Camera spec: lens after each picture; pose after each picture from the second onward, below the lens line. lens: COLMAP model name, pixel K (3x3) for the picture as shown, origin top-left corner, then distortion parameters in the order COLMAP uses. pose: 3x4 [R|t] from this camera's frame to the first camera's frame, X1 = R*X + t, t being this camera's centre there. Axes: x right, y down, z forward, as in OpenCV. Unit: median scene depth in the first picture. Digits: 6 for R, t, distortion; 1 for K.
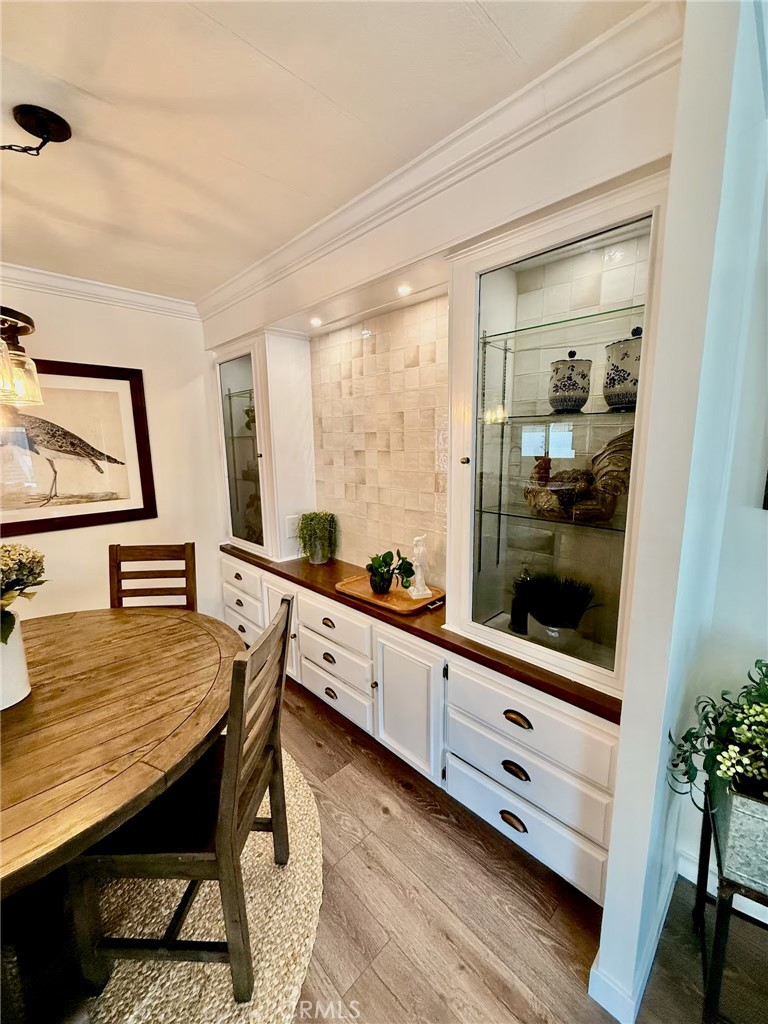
lens RADIAL K [[408.4, 0, 385.1], [0, 408.4, 510.3], [0, 0, 1]] dist [0.000382, 0.000545]
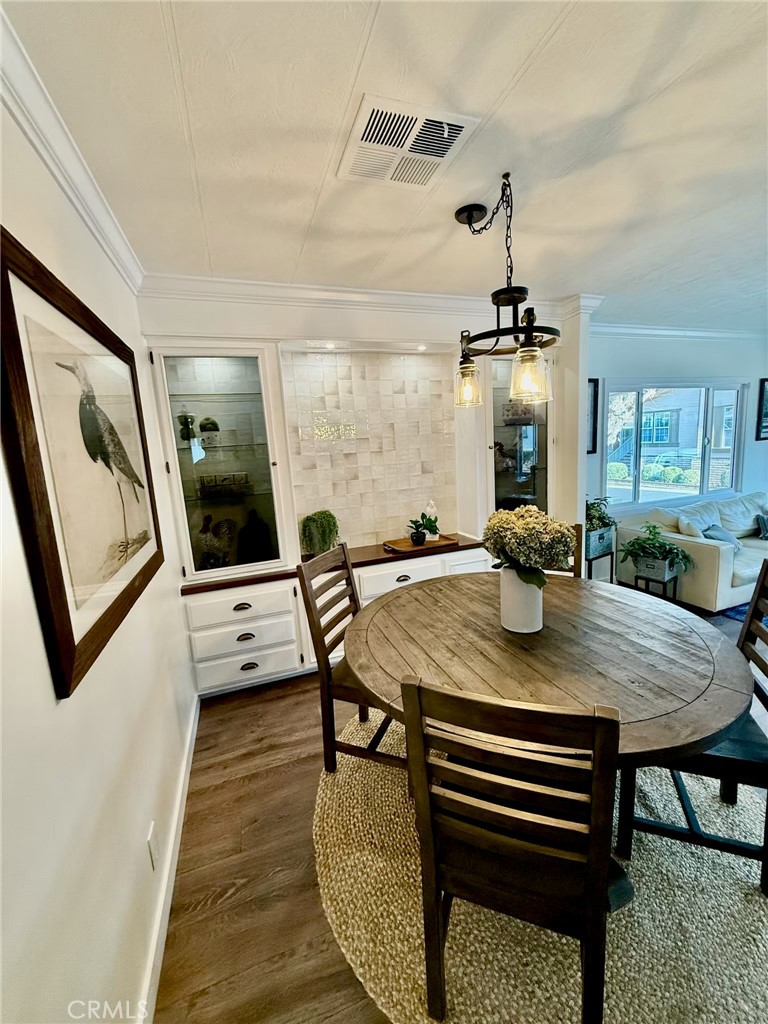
lens RADIAL K [[408.4, 0, 385.7], [0, 408.4, 509.1], [0, 0, 1]] dist [0.000382, 0.000545]
pose [[0.420149, -0.155155, 0.894093, -1.356314], [0.207707, 0.975561, 0.071687, -0.053855], [-0.883365, 0.155590, 0.442107, 0.443620]]
